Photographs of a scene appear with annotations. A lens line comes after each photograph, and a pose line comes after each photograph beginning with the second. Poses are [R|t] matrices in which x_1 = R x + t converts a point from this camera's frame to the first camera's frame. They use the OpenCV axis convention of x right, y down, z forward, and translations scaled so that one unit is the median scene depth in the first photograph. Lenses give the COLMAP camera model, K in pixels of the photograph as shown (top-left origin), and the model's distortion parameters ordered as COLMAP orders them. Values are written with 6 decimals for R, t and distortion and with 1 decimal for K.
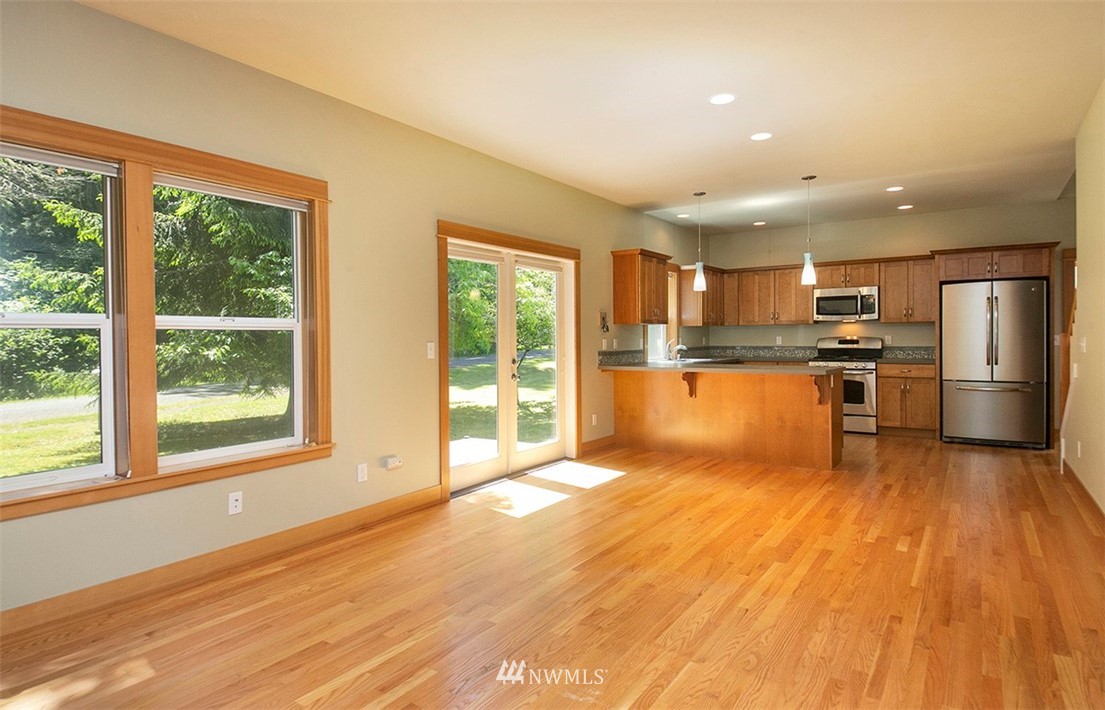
lens RADIAL K [[627.2, 0, 549.3], [0, 627.2, 343.4], [0, 0, 1]] dist [0.053403, -0.000302]
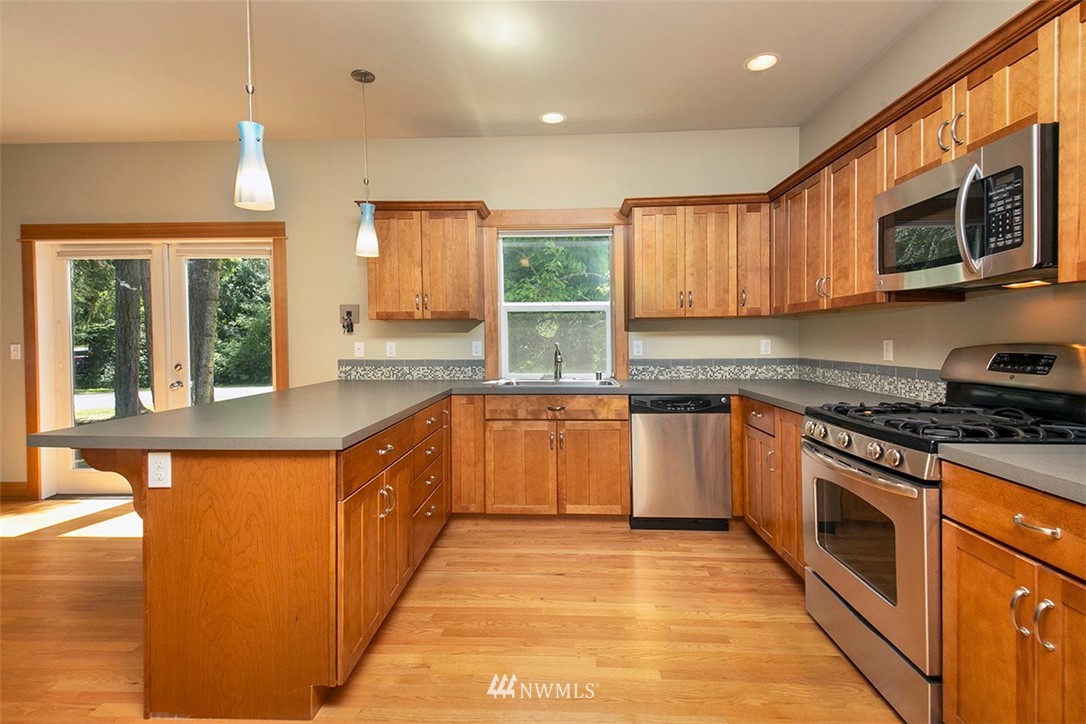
lens RADIAL K [[510.1, 0, 547.9], [0, 510.1, 347.0], [0, 0, 1]] dist [0.022145, -0.001067]
pose [[0.522844, 0.022137, -0.852141, 0.665065], [-0.008069, 0.999746, 0.021021, -0.014715], [0.852390, -0.004115, 0.522890, 0.858648]]
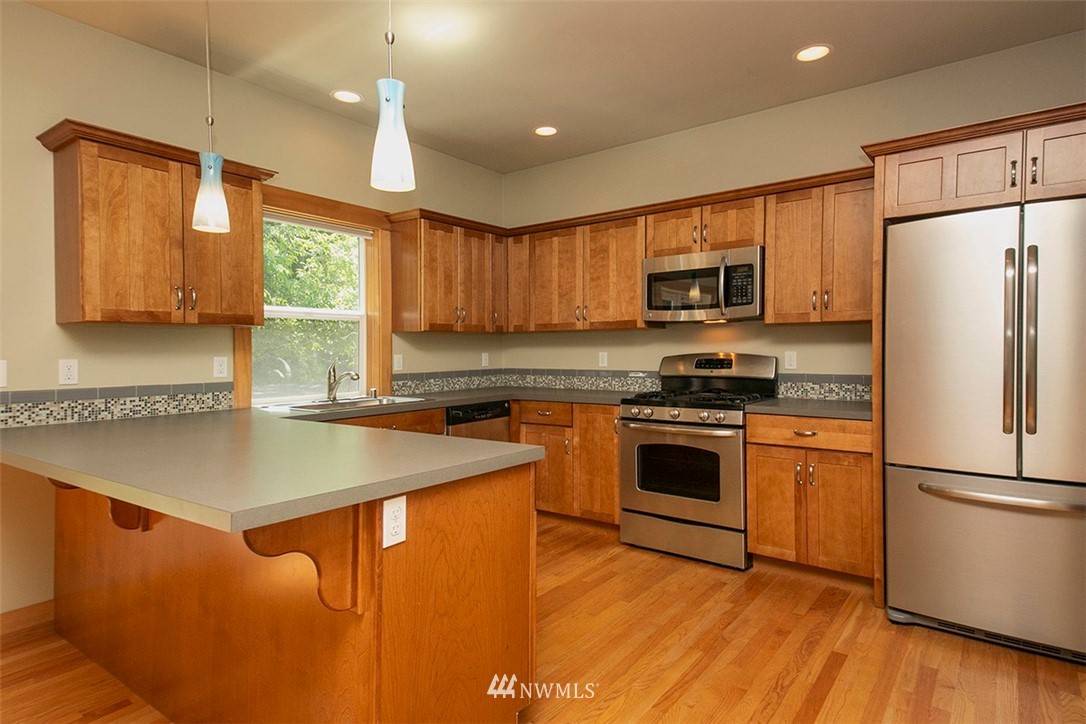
lens RADIAL K [[607.4, 0, 533.7], [0, 607.4, 359.7], [0, 0, 1]] dist [0.096631, -0.000181]
pose [[0.998511, 0.002189, -0.054502, 0.427459], [-0.001823, 0.999976, 0.006755, -0.010208], [0.054515, -0.006645, 0.998491, 0.613298]]
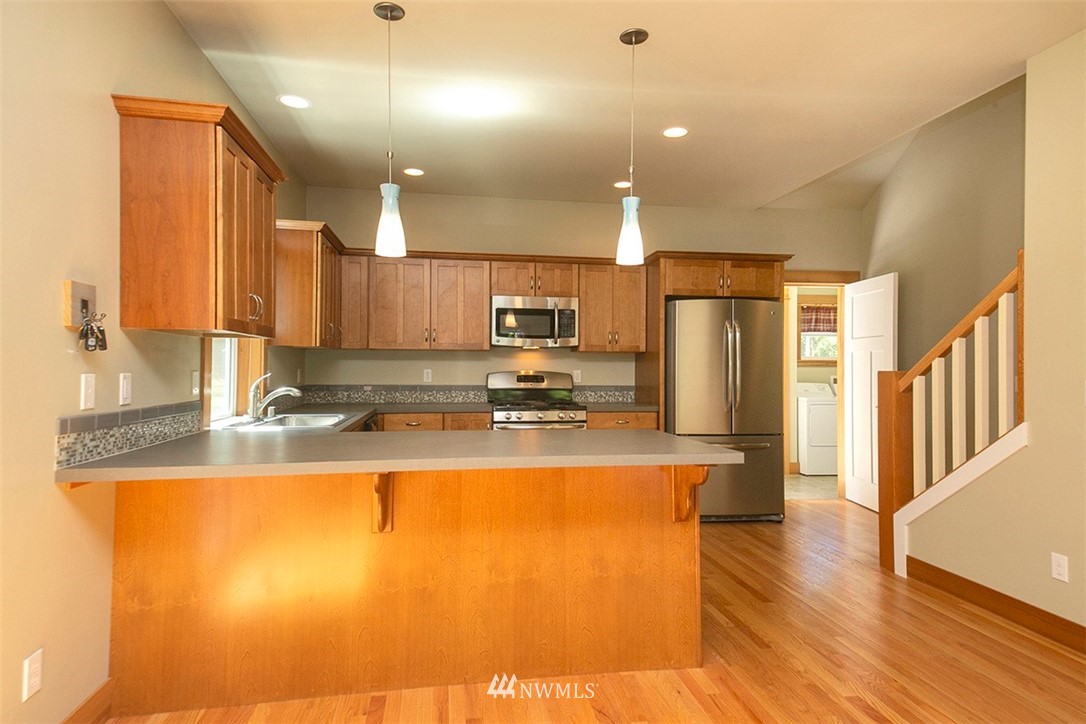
lens RADIAL K [[627.5, 0, 546.3], [0, 627.5, 363.9], [0, 0, 1]] dist [0.062501, -0.002012]
pose [[0.728350, 0.016414, 0.685008, 0.035456], [-0.005498, 0.999821, -0.018111, -0.007444], [-0.685183, 0.009425, 0.728310, 0.607896]]
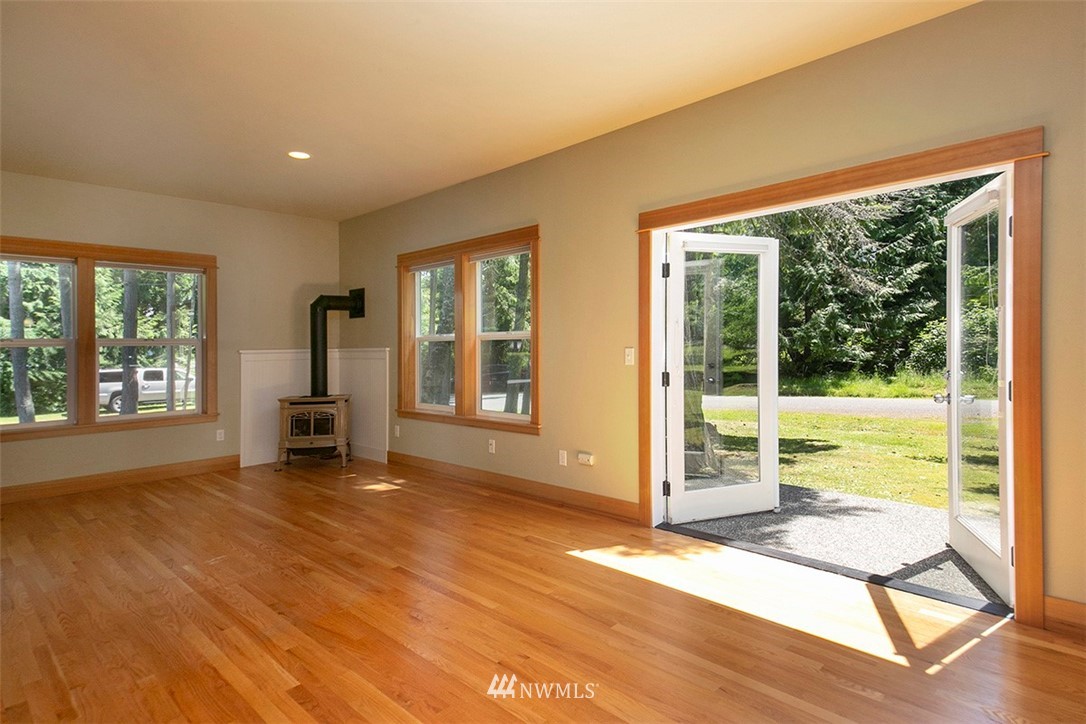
lens RADIAL K [[582.5, 0, 538.2], [0, 582.5, 346.1], [0, 0, 1]] dist [0.038794, -0.001922]
pose [[-0.181145, 0.008258, -0.983422, 0.458152], [0.006345, 0.999954, 0.007228, -0.007732], [0.983436, -0.004931, -0.181189, 0.675939]]
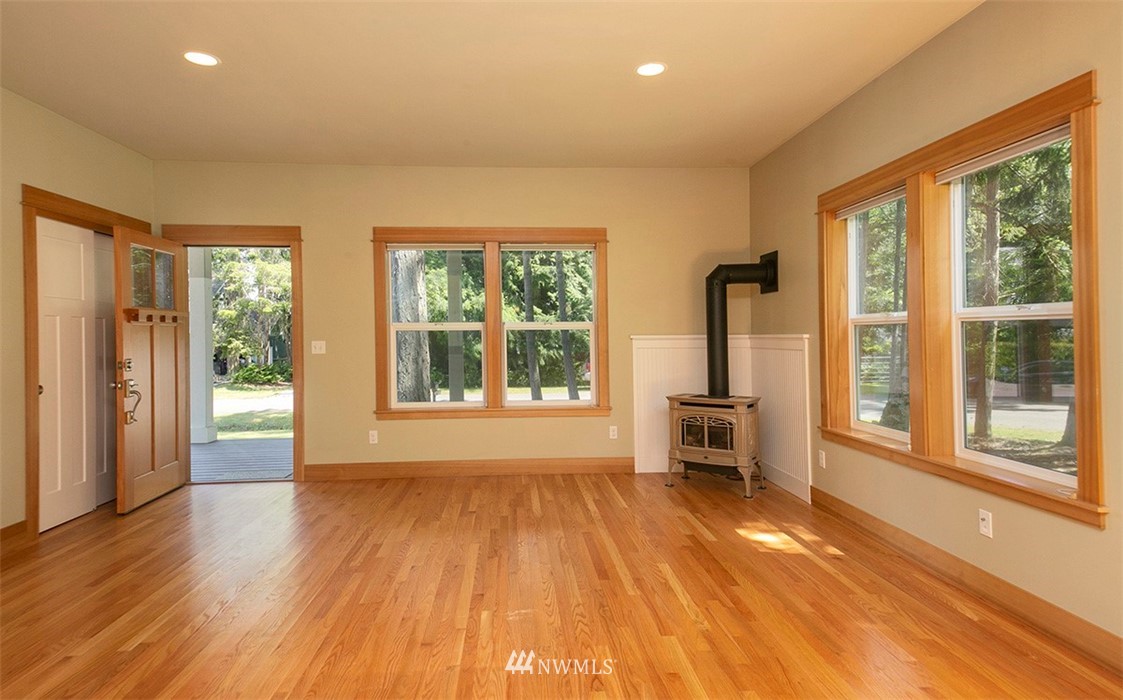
lens RADIAL K [[631.7, 0, 547.1], [0, 631.7, 324.0], [0, 0, 1]] dist [0.063061, -0.000706]
pose [[-0.793928, -0.000995, -0.608012, 0.250912], [0.004503, 0.999962, -0.007516, -0.007271], [0.607996, -0.008705, -0.793893, 0.654045]]
